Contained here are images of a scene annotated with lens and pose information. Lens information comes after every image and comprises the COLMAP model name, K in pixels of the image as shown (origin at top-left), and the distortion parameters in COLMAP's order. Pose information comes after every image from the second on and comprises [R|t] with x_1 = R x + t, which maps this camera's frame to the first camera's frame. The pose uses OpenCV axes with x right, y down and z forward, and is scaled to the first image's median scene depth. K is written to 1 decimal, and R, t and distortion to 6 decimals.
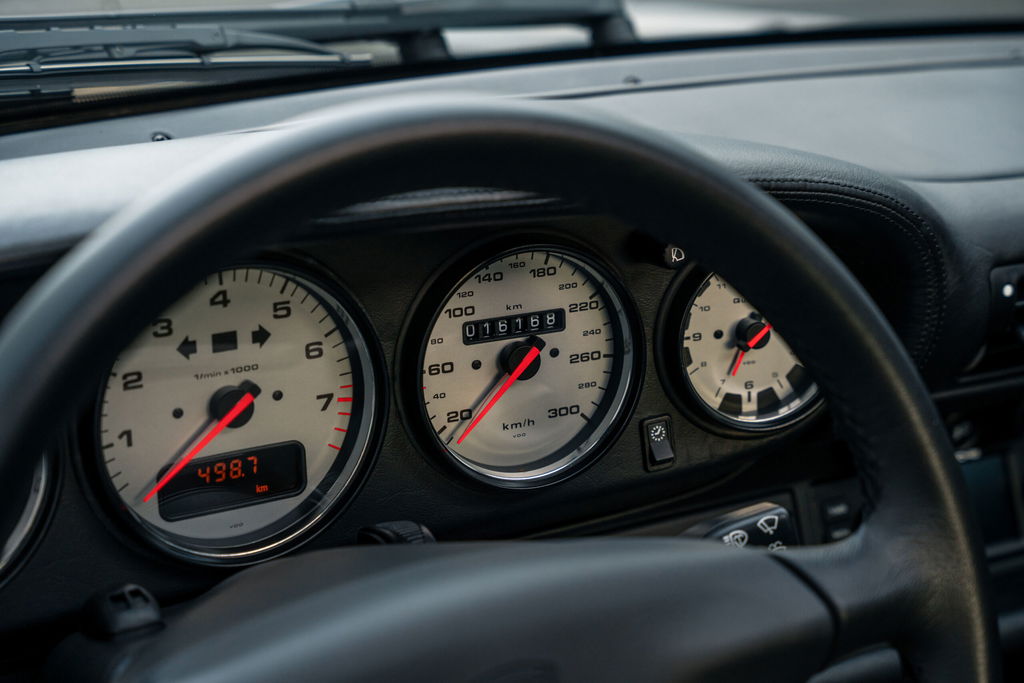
lens RADIAL K [[1955.0, 0, 513.2], [0, 1955.0, 340.5], [0, 0, 1]] dist [0.189985, 0.000000]
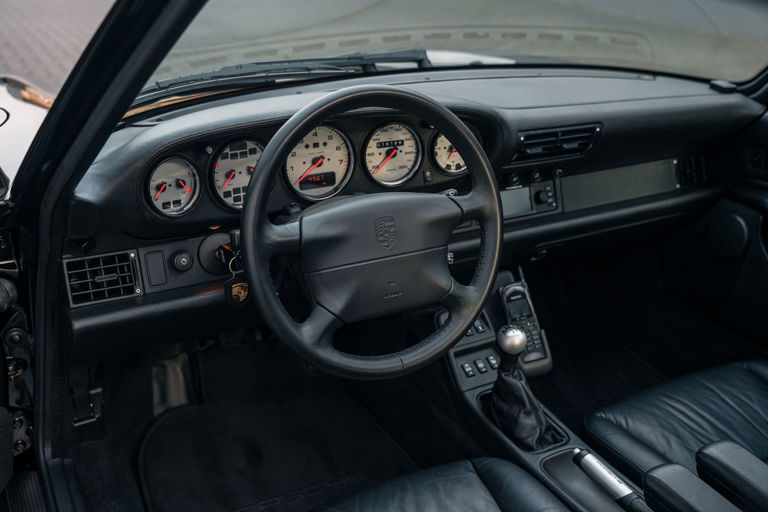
lens RADIAL K [[777.3, 0, 383.0], [0, 777.3, 258.6], [0, 0, 1]] dist [-0.088130, 0.000000]
pose [[0.999157, 0.024596, -0.032871, 0.041553], [-0.020994, 0.994169, 0.105771, 0.055295], [0.035281, -0.104992, 0.993847, -0.529513]]
